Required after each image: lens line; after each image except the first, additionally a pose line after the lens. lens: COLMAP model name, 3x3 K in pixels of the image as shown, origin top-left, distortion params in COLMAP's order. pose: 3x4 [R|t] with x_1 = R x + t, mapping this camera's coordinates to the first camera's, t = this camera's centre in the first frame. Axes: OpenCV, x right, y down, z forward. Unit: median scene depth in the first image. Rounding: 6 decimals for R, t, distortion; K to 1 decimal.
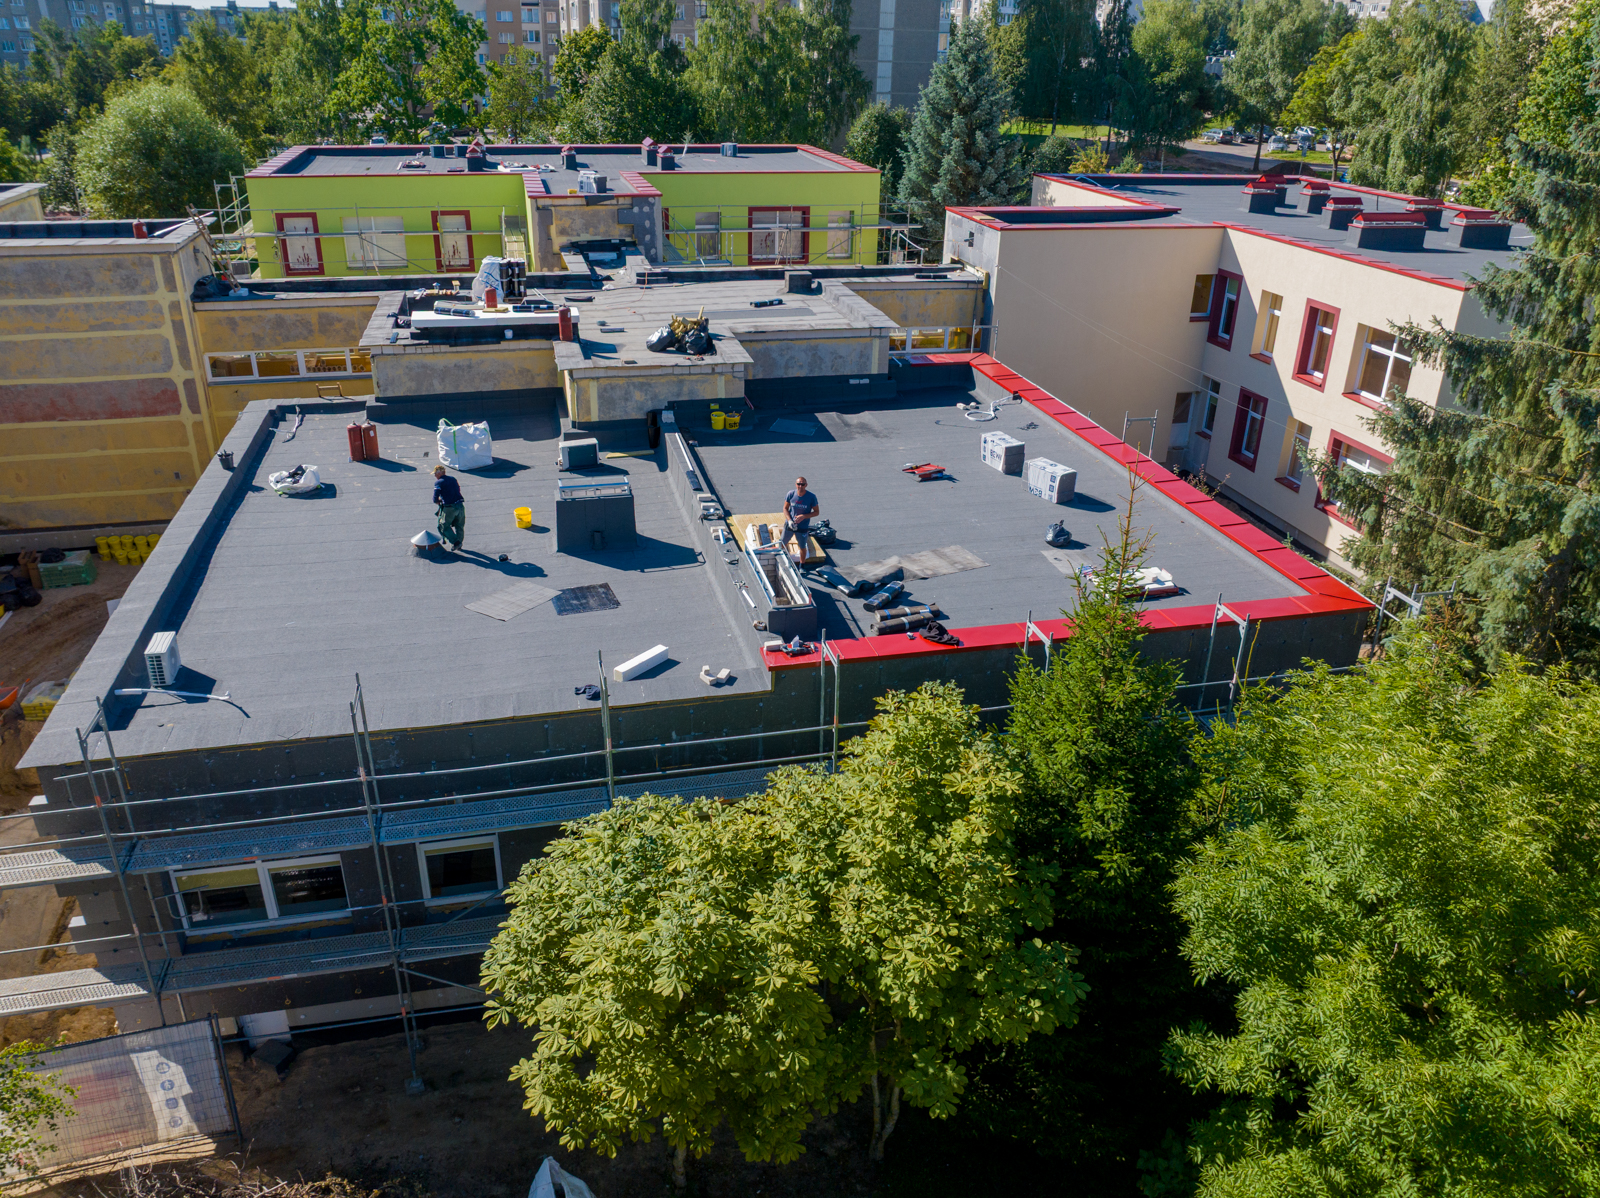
lens RADIAL K [[1144.0, 0, 794.5], [0, 1144.0, 598.0], [0, 0, 1]] dist [-0.007966, -0.000241]
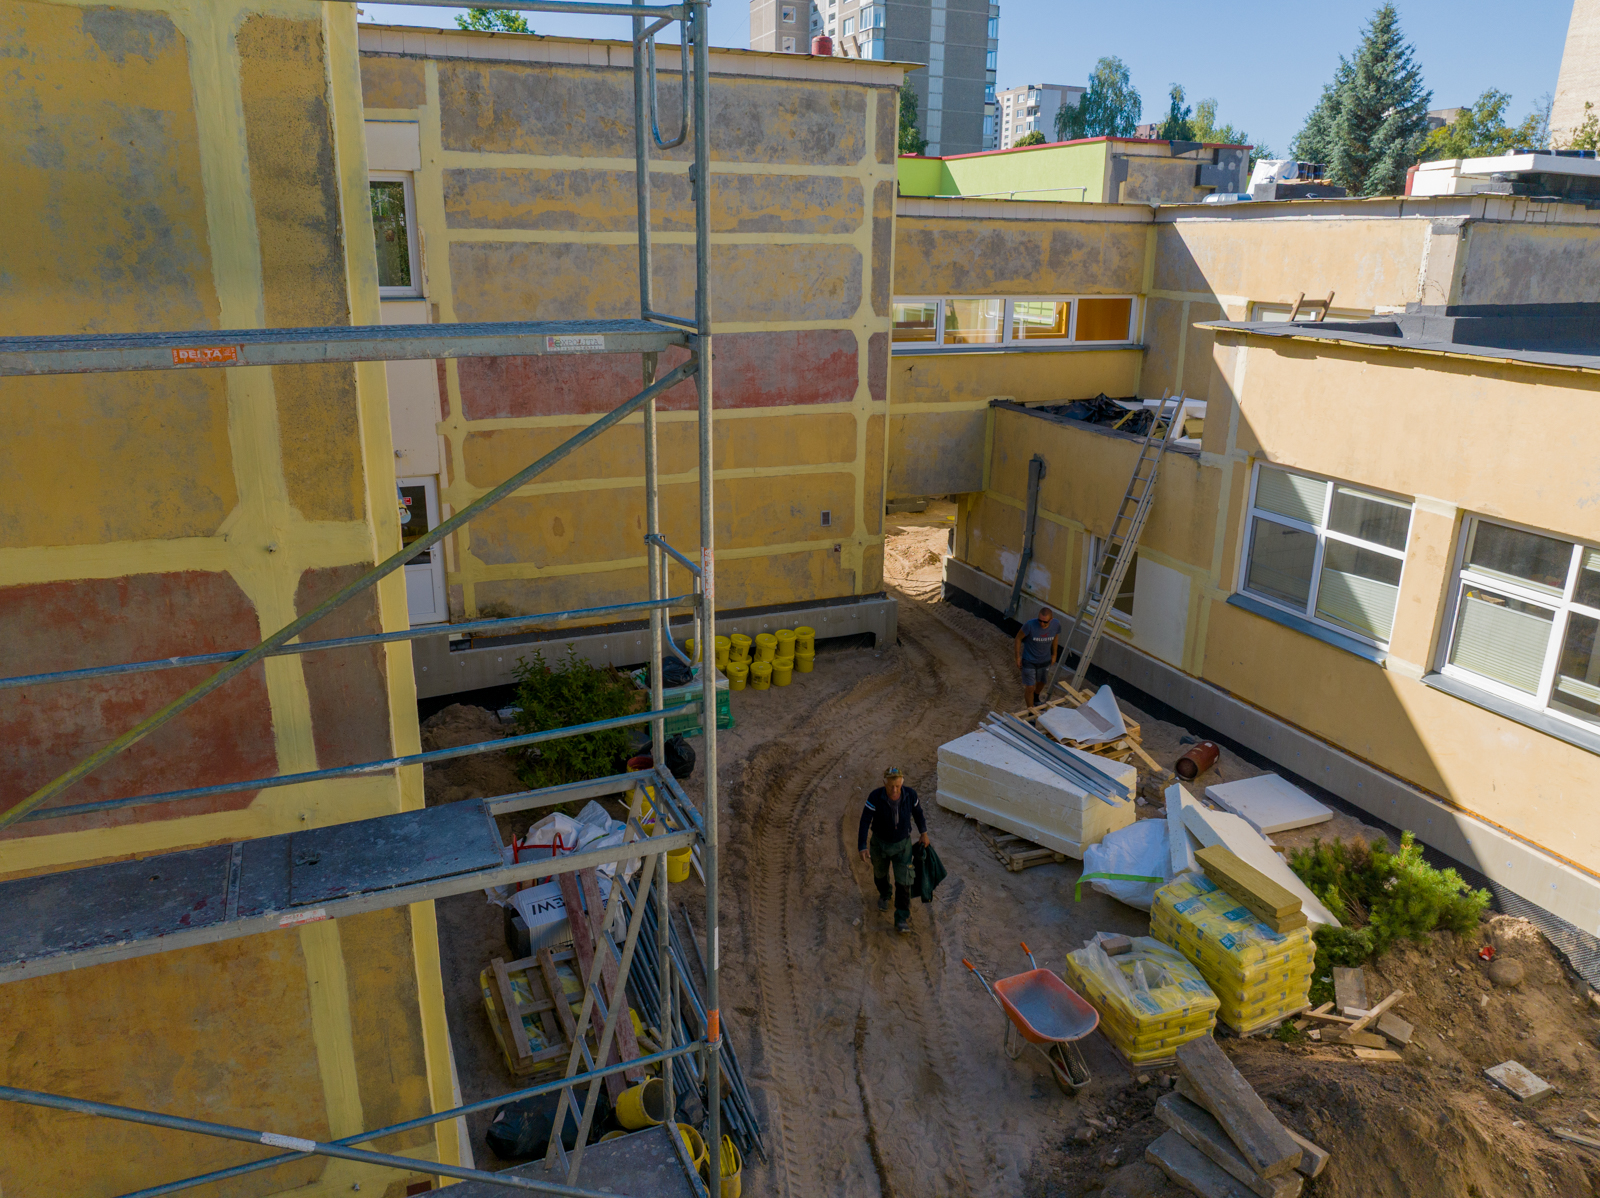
lens RADIAL K [[1144.0, 0, 802.4], [0, 1144.0, 599.7], [0, 0, 1]] dist [-0.007966, -0.000241]
pose [[0.985990, -0.049399, 0.159323, -0.670475], [0.072204, 0.987417, -0.140693, 0.004492], [-0.150368, 0.150226, 0.977150, 0.509760]]
